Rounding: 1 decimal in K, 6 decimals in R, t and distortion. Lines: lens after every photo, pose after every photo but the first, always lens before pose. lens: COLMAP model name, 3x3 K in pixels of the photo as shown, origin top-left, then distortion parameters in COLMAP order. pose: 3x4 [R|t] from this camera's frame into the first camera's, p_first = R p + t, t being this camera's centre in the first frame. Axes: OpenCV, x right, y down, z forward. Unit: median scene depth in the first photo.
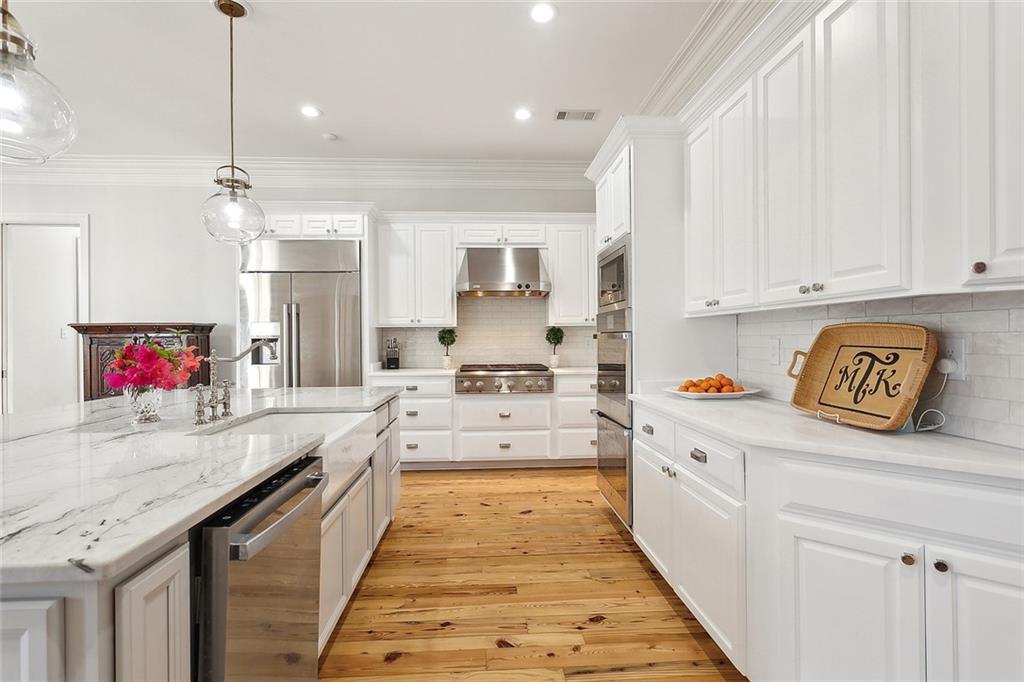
lens RADIAL K [[488.3, 0, 507.6], [0, 488.3, 340.1], [0, 0, 1]] dist [0.000139, 0.000416]
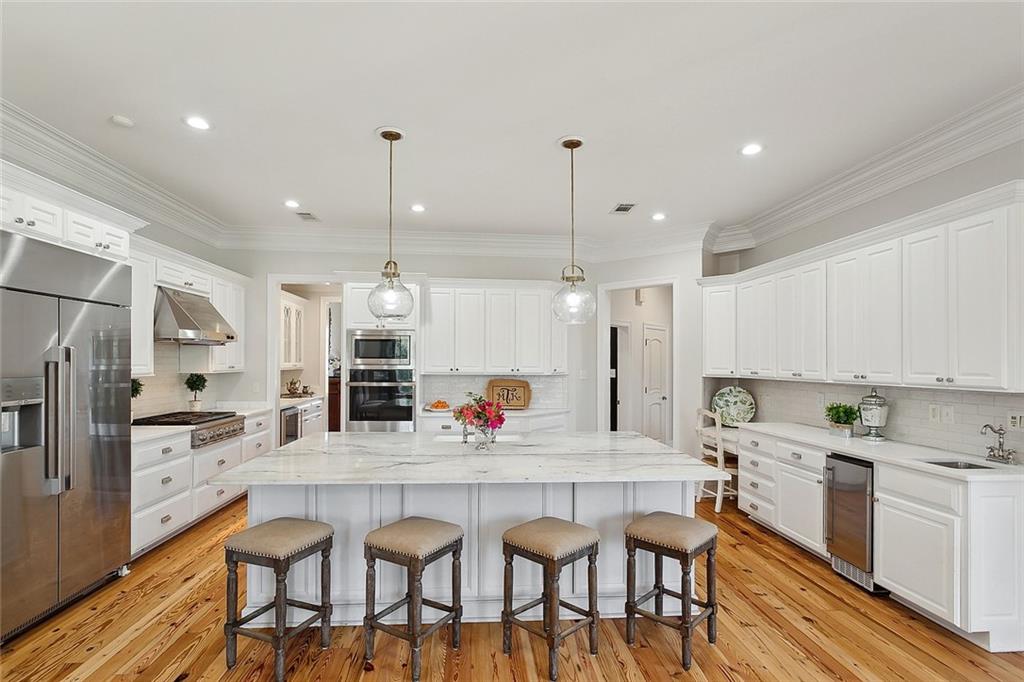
lens RADIAL K [[500.5, 0, 512.7], [0, 500.5, 363.4], [0, 0, 1]] dist [0.000433, 0.000056]
pose [[-0.026056, 0.005569, 0.999645, -1.247041], [-0.003330, 0.999978, -0.005658, -0.057856], [-0.999655, -0.003476, -0.026037, 0.483557]]
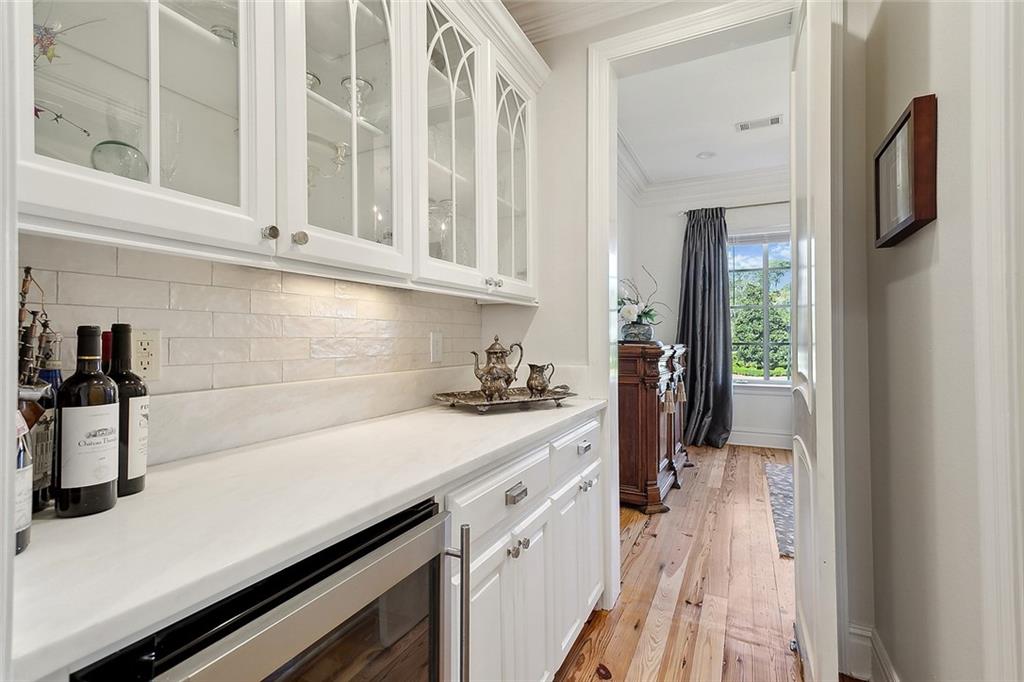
lens RADIAL K [[488.7, 0, 510.6], [0, 488.7, 334.5], [0, 0, 1]] dist [-0.000588, -0.000124]
pose [[0.490702, 0.013025, 0.871230, 0.318620], [0.004621, 0.999835, -0.017551, 0.001054], [-0.871315, 0.012639, 0.490561, 1.033296]]
